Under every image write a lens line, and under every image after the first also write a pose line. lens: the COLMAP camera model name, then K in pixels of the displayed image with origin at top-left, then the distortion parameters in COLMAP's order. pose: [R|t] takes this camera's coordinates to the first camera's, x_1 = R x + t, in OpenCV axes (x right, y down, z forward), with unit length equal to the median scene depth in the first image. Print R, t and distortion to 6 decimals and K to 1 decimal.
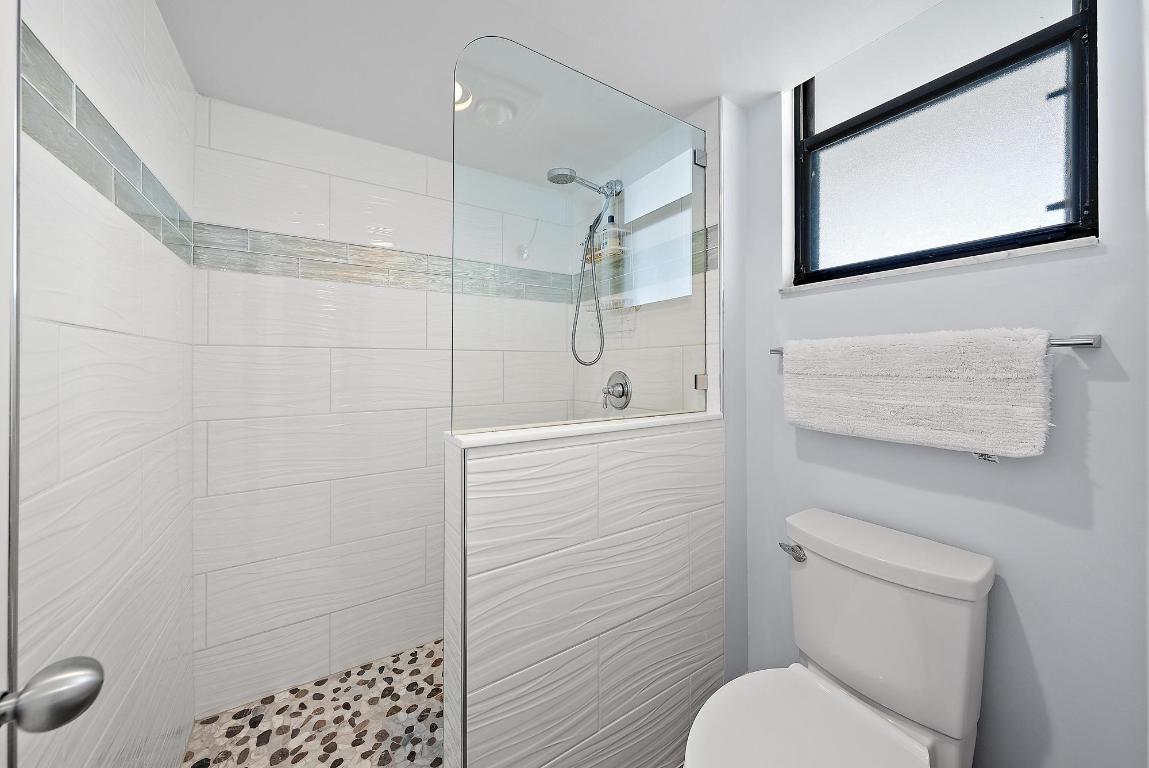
lens RADIAL K [[398.7, 0, 565.8], [0, 398.7, 376.4], [0, 0, 1]] dist [-0.007011, 0.000042]
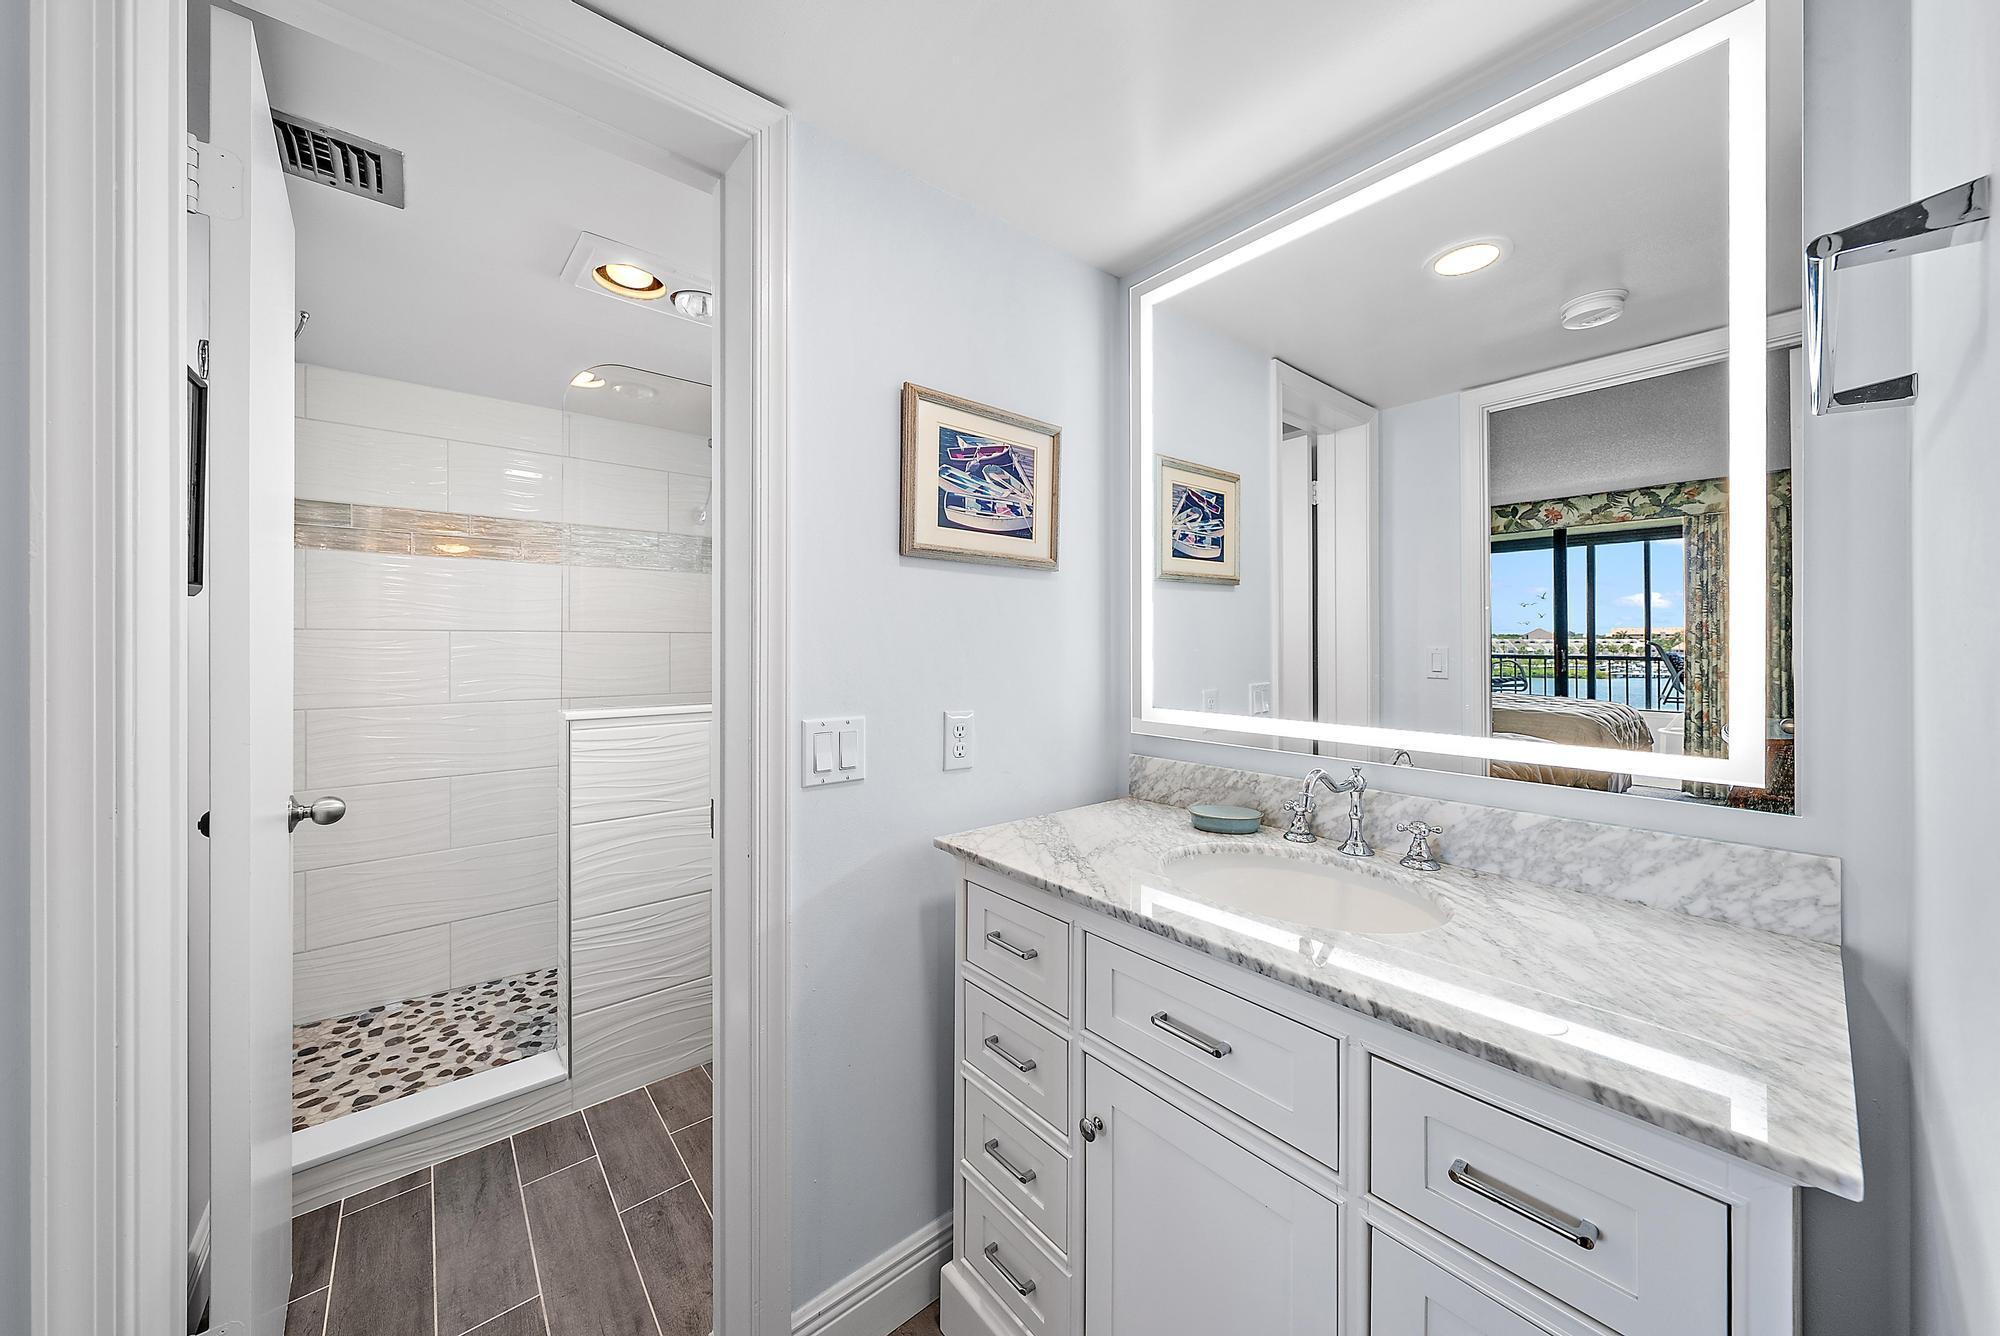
lens RADIAL K [[694.0, 0, 996.4], [0, 694.0, 656.3], [0, 0, 1]] dist [-0.007011, 0.000042]
pose [[0.991292, 0.002731, 0.131657, 0.479105], [-0.003588, 0.999974, 0.006280, -0.024208], [-0.131636, -0.006697, 0.991275, -0.801137]]
